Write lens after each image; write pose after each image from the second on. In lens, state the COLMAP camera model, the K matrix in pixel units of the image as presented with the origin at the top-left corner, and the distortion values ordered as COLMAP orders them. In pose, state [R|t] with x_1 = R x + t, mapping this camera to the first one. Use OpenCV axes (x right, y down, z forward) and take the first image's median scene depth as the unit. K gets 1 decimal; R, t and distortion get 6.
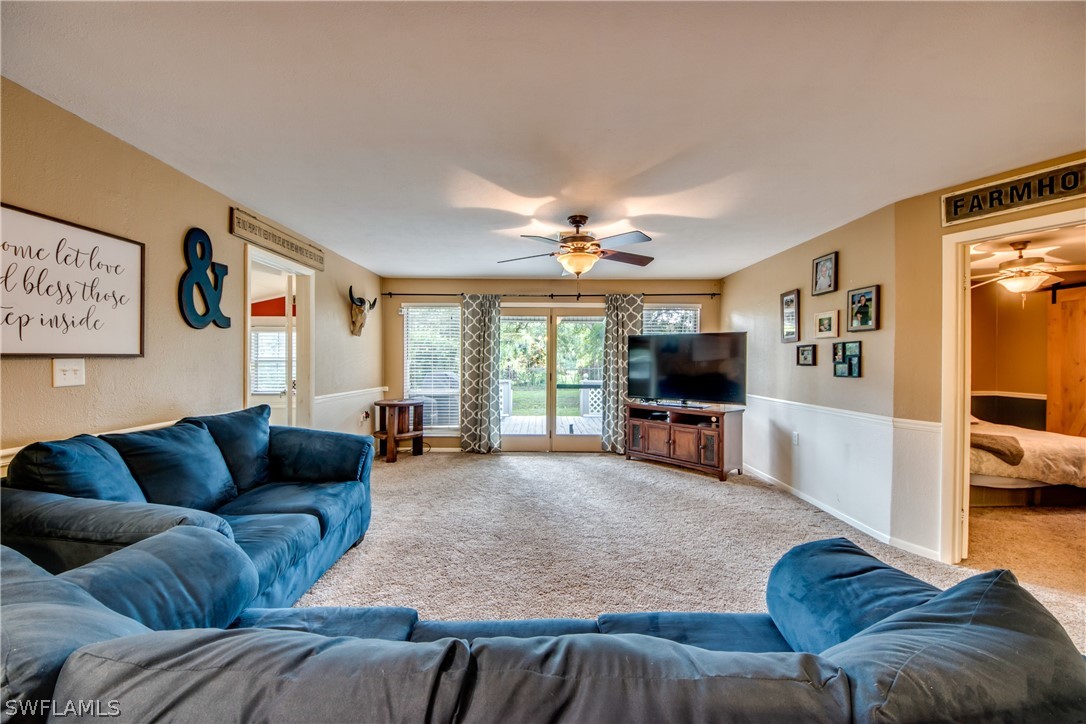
lens RADIAL K [[414.4, 0, 543.0], [0, 414.4, 362.0], [0, 0, 1]] dist [0.055011, -0.027868]
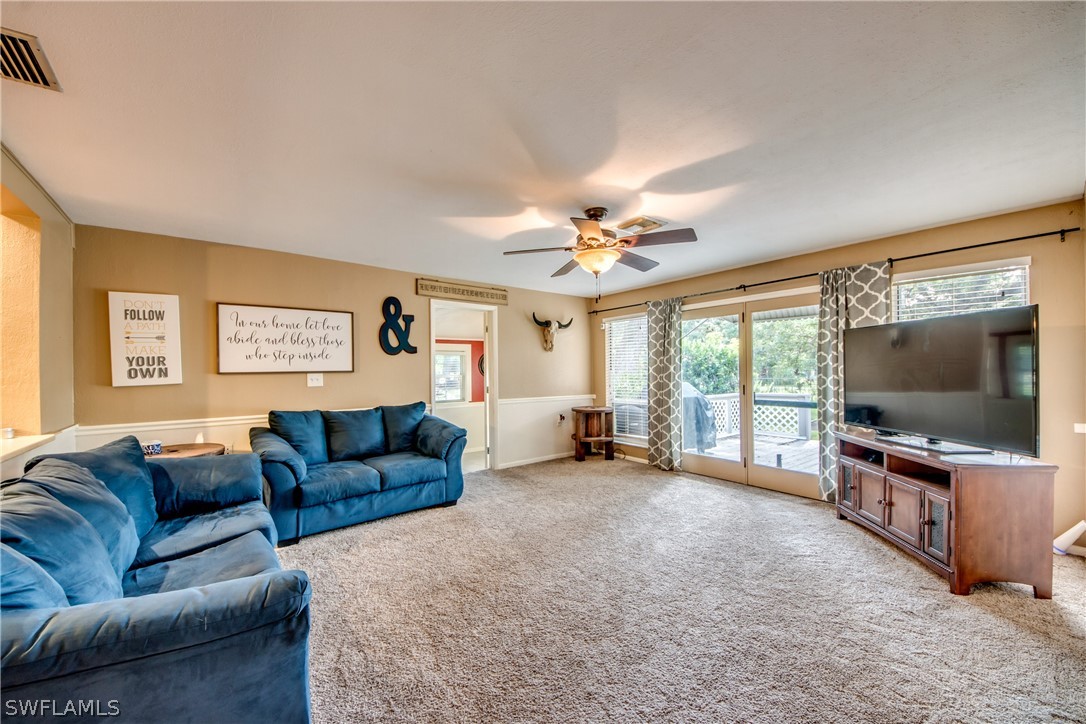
lens RADIAL K [[409.2, 0, 544.9], [0, 409.2, 367.0], [0, 0, 1]] dist [0.046848, -0.025402]
pose [[0.616995, -0.019475, -0.786726, 0.492167], [0.009631, 0.999806, -0.017196, 0.002931], [0.786908, 0.003033, 0.617063, 0.254893]]
